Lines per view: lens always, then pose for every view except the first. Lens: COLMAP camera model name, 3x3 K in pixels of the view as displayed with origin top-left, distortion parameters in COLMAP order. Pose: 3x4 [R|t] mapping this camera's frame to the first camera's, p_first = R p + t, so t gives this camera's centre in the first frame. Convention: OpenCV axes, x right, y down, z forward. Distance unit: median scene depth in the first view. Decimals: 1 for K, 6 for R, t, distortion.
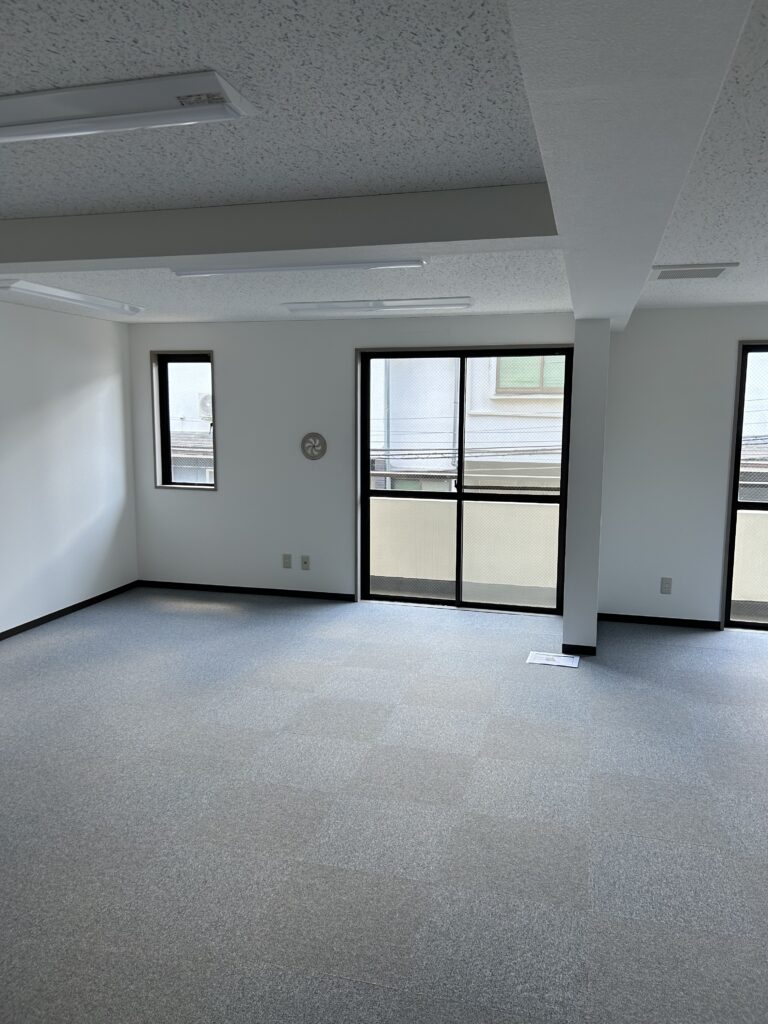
lens RADIAL K [[752.4, 0, 384.0], [0, 752.4, 512.0], [0, 0, 1]] dist [0.007806, -0.034908]
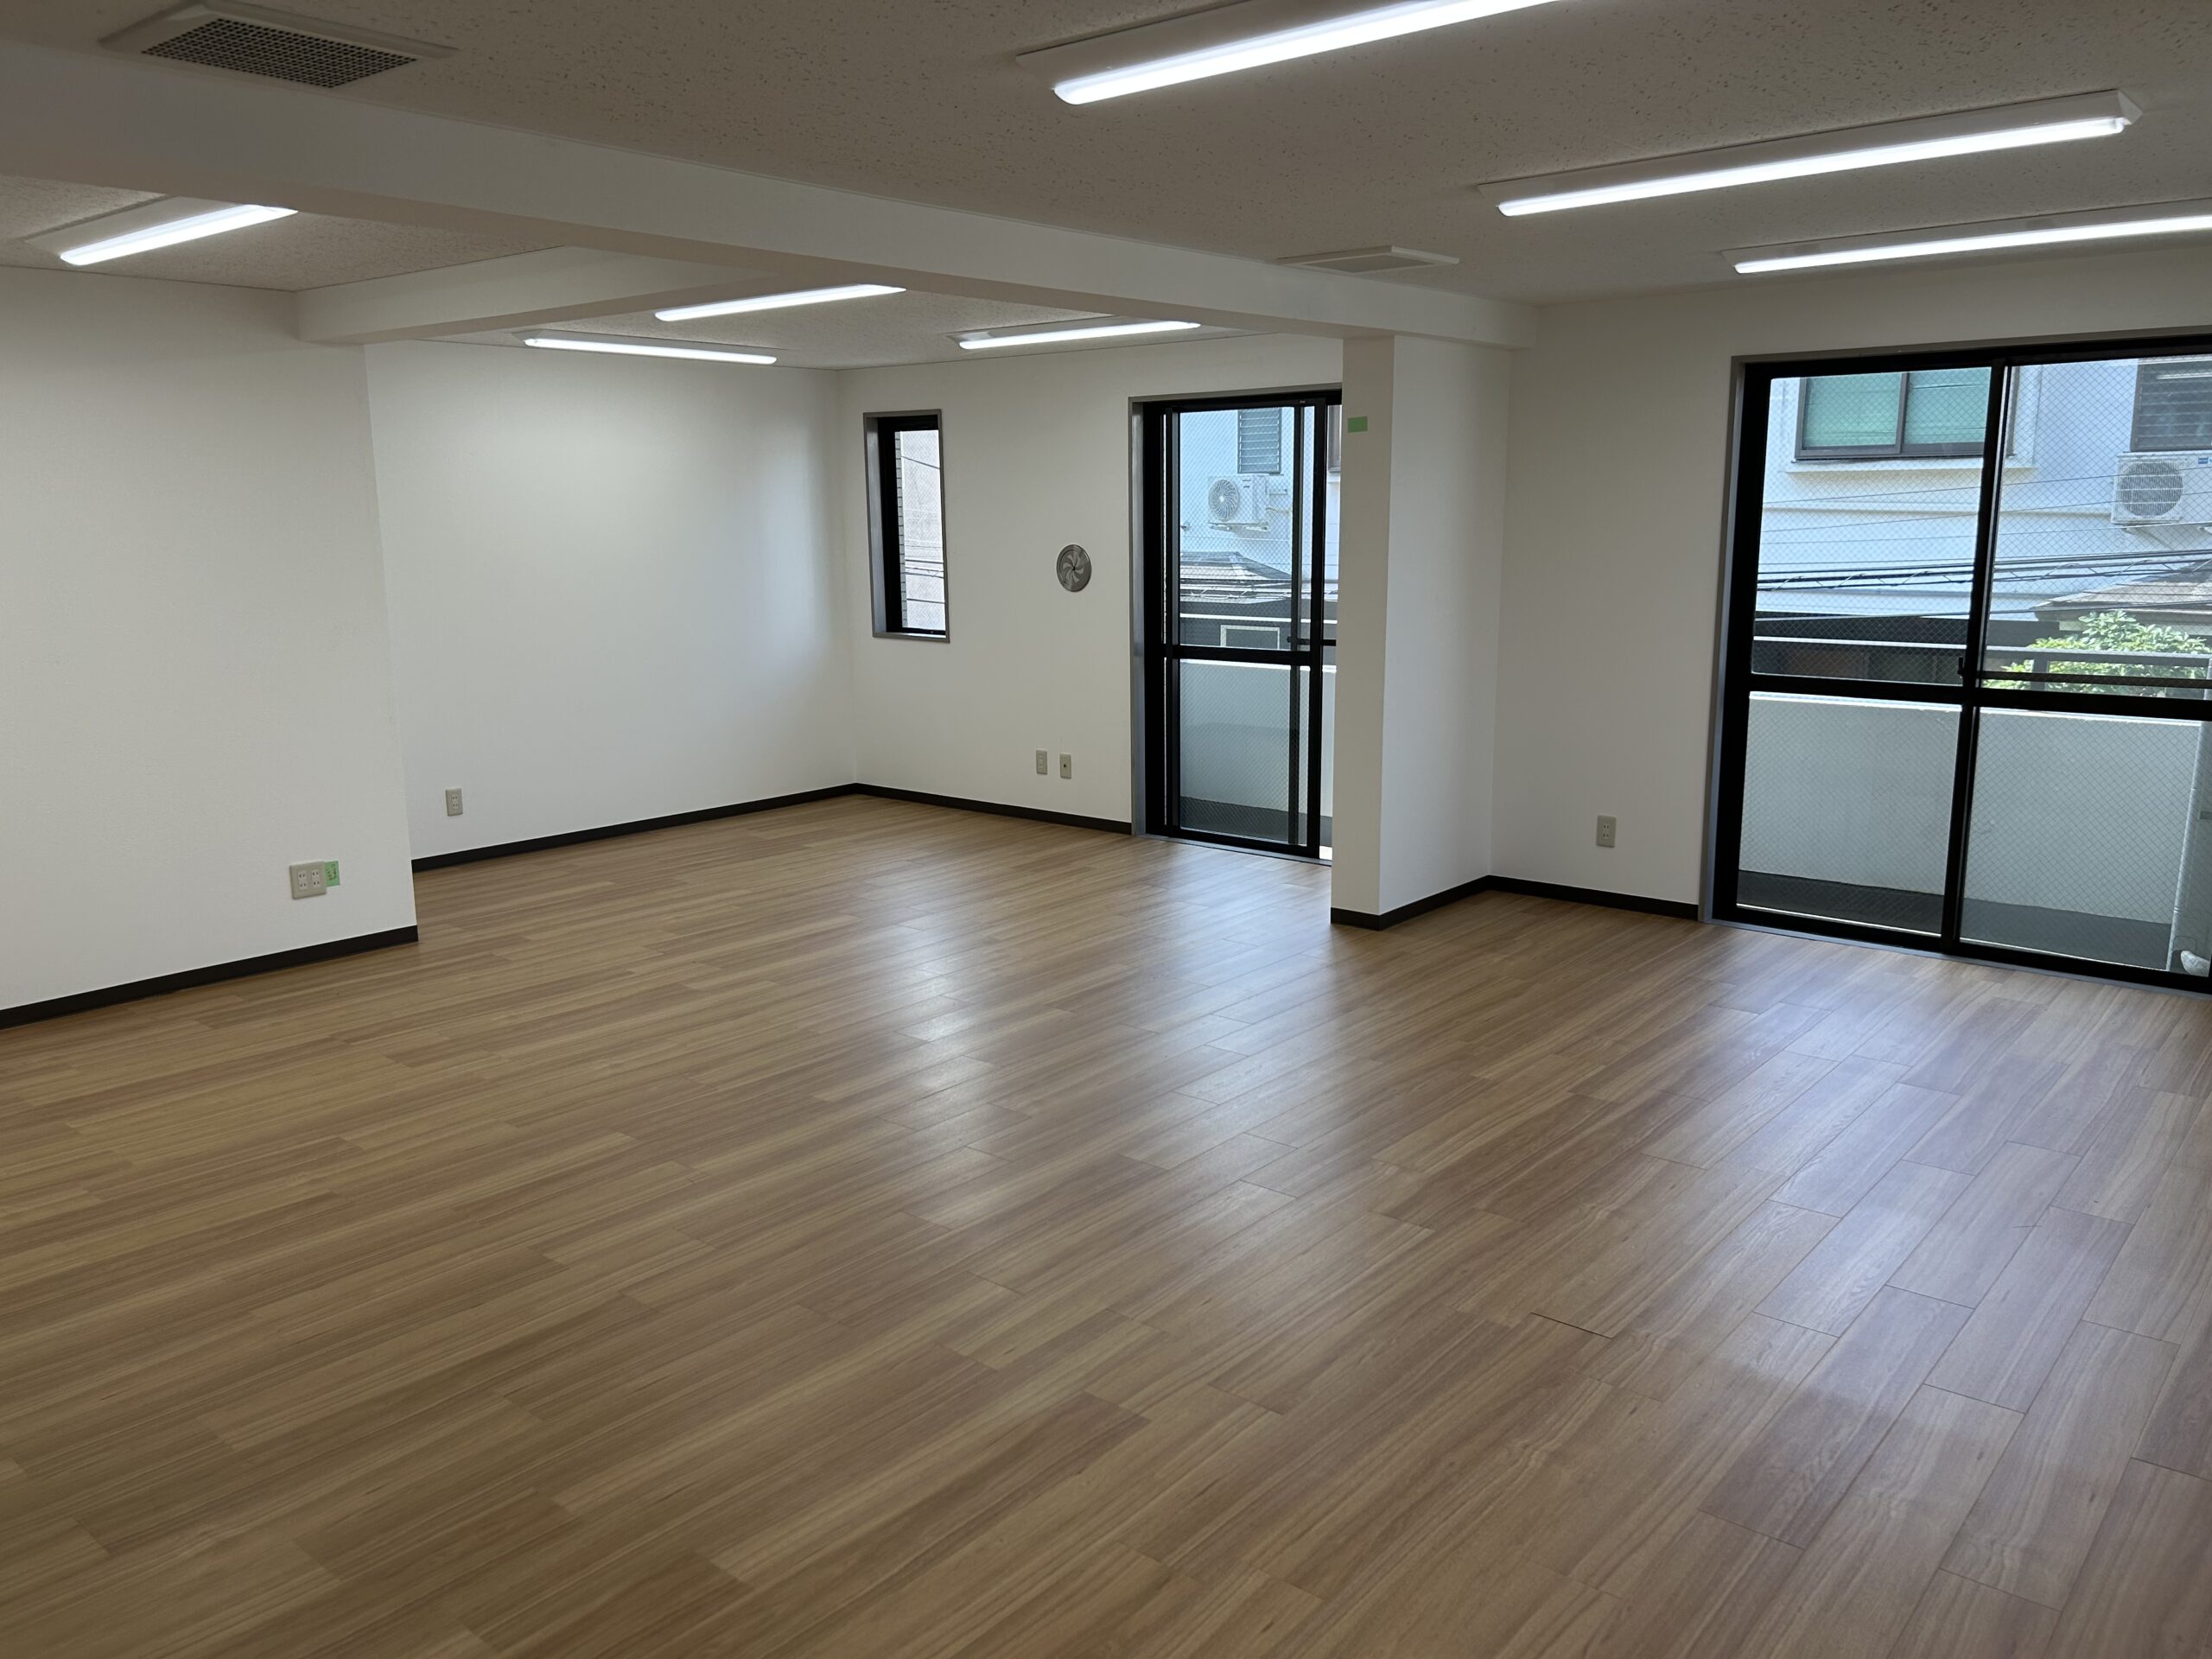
lens RADIAL K [[1620.2, 0, 1206.8], [0, 1620.2, 830.7], [0, 0, 1]] dist [0.007556, -0.027662]
pose [[0.924764, 0.059739, -0.375823, 0.457666], [-0.034823, 0.996742, 0.072750, 0.020095], [0.378944, -0.054190, 0.923832, -0.135528]]
